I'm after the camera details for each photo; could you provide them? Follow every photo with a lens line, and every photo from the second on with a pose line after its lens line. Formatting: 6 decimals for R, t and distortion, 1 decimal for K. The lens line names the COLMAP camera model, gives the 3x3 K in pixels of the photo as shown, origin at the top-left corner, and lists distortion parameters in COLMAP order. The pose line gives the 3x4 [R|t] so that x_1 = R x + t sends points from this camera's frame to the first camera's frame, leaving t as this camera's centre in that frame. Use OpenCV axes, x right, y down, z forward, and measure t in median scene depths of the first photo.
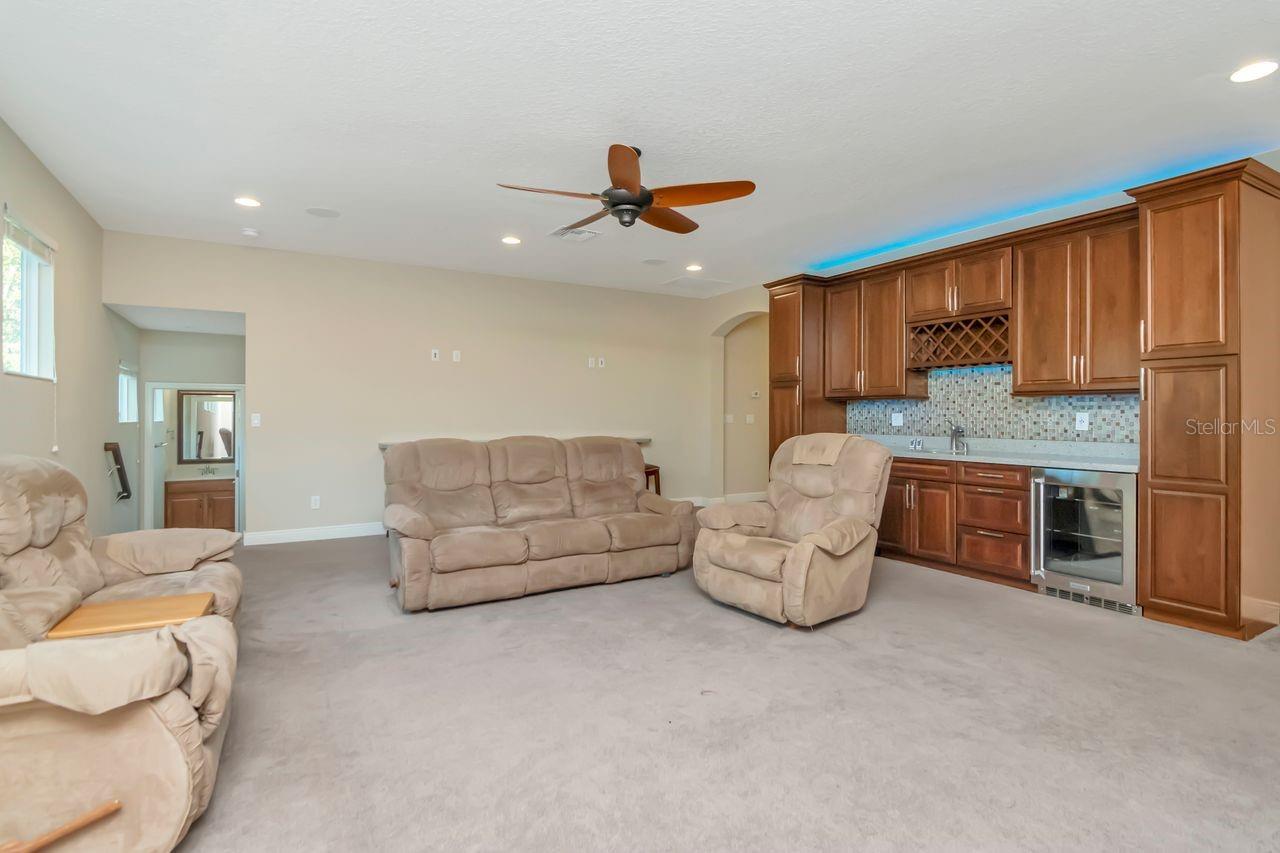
lens RADIAL K [[650.1, 0, 661.0], [0, 650.1, 417.8], [0, 0, 1]] dist [0.000887, 0.000469]
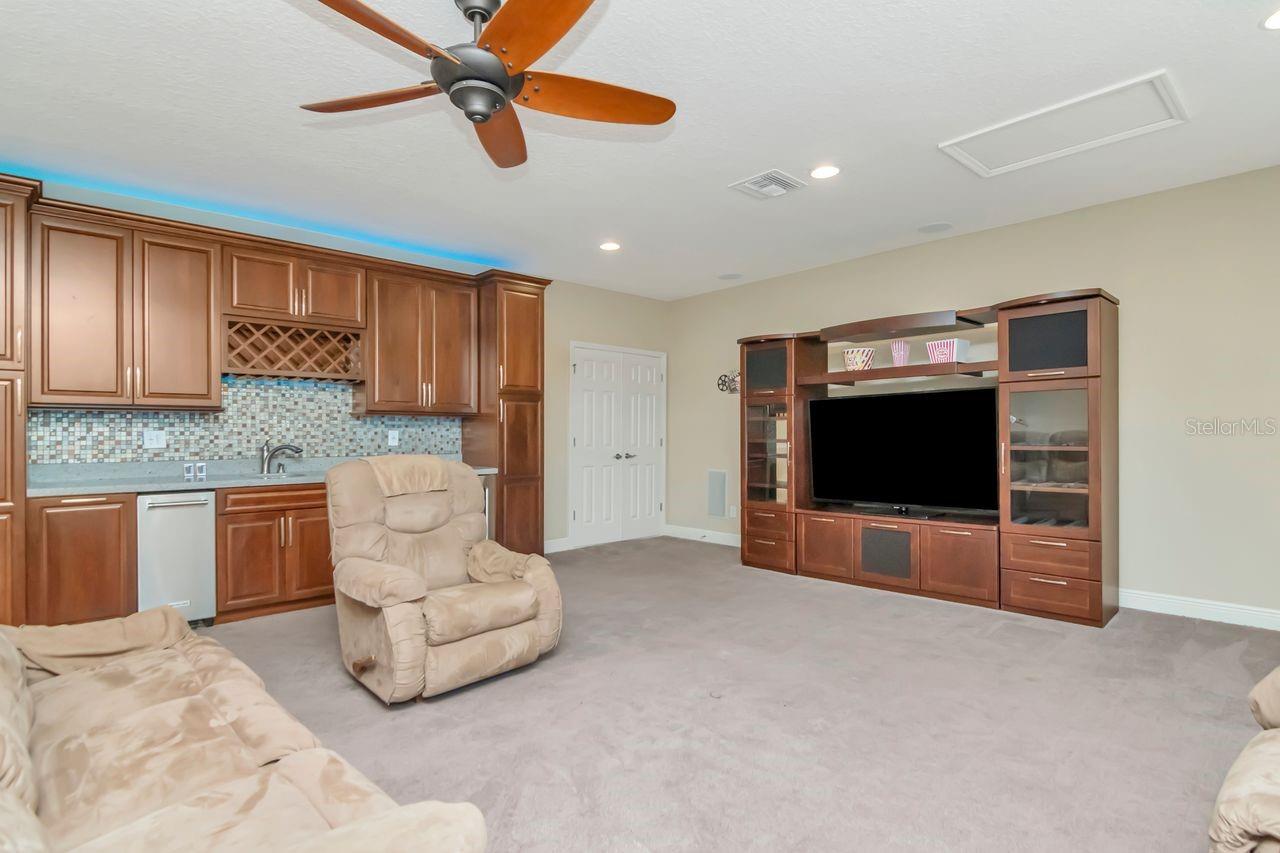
lens RADIAL K [[632.7, 0, 640.0], [0, 632.7, 426.5], [0, 0, 1]] dist [0.000961, 0.000048]
pose [[-0.195631, 0.009811, 0.980628, -0.516283], [0.007474, 0.999936, -0.008513, -0.002091], [-0.980649, 0.005664, -0.195692, 0.745011]]
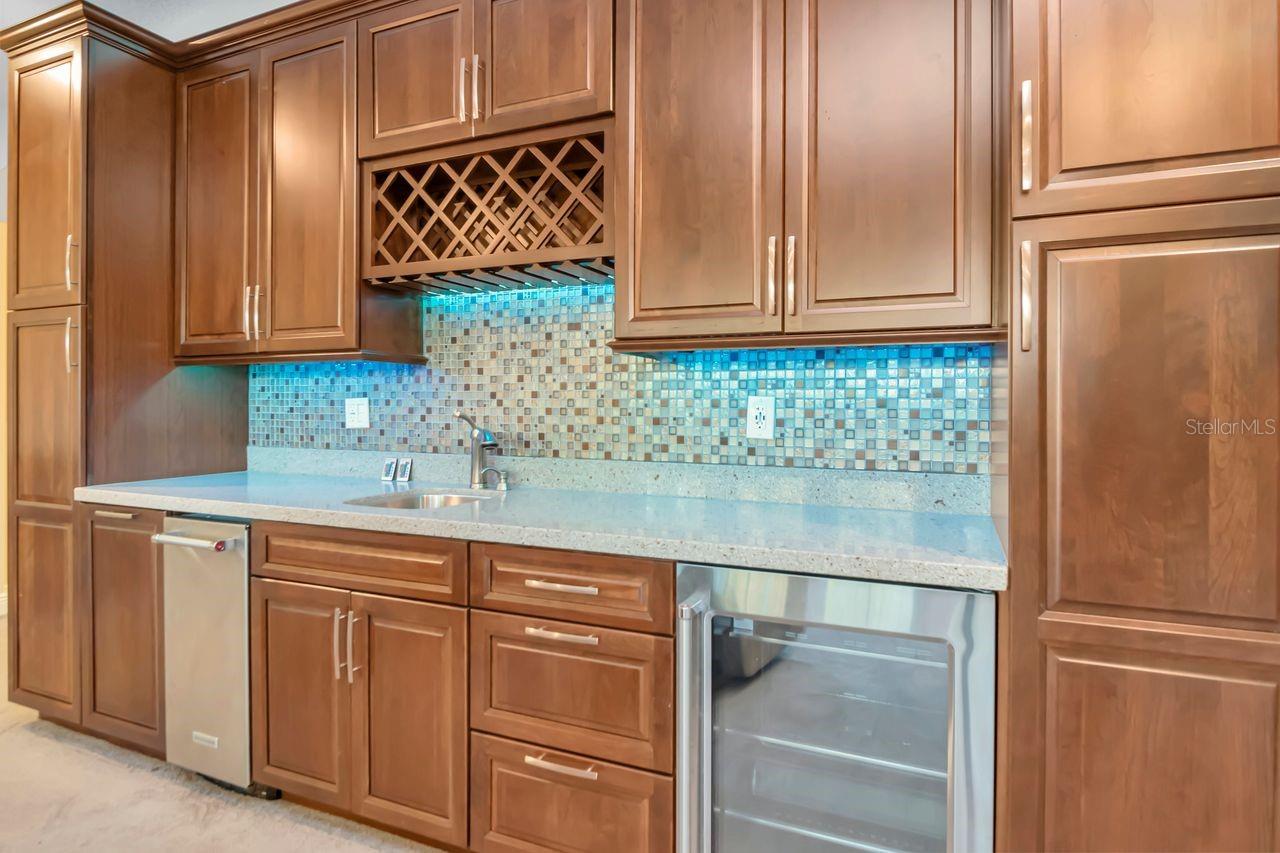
lens RADIAL K [[652.3, 0, 658.8], [0, 652.3, 407.5], [0, 0, 1]] dist [-0.001202, -0.000725]
pose [[0.809167, 0.002214, 0.587574, 0.332295], [-0.000245, 0.999994, -0.003430, 0.000545], [-0.587578, 0.002631, 0.809163, 0.663859]]
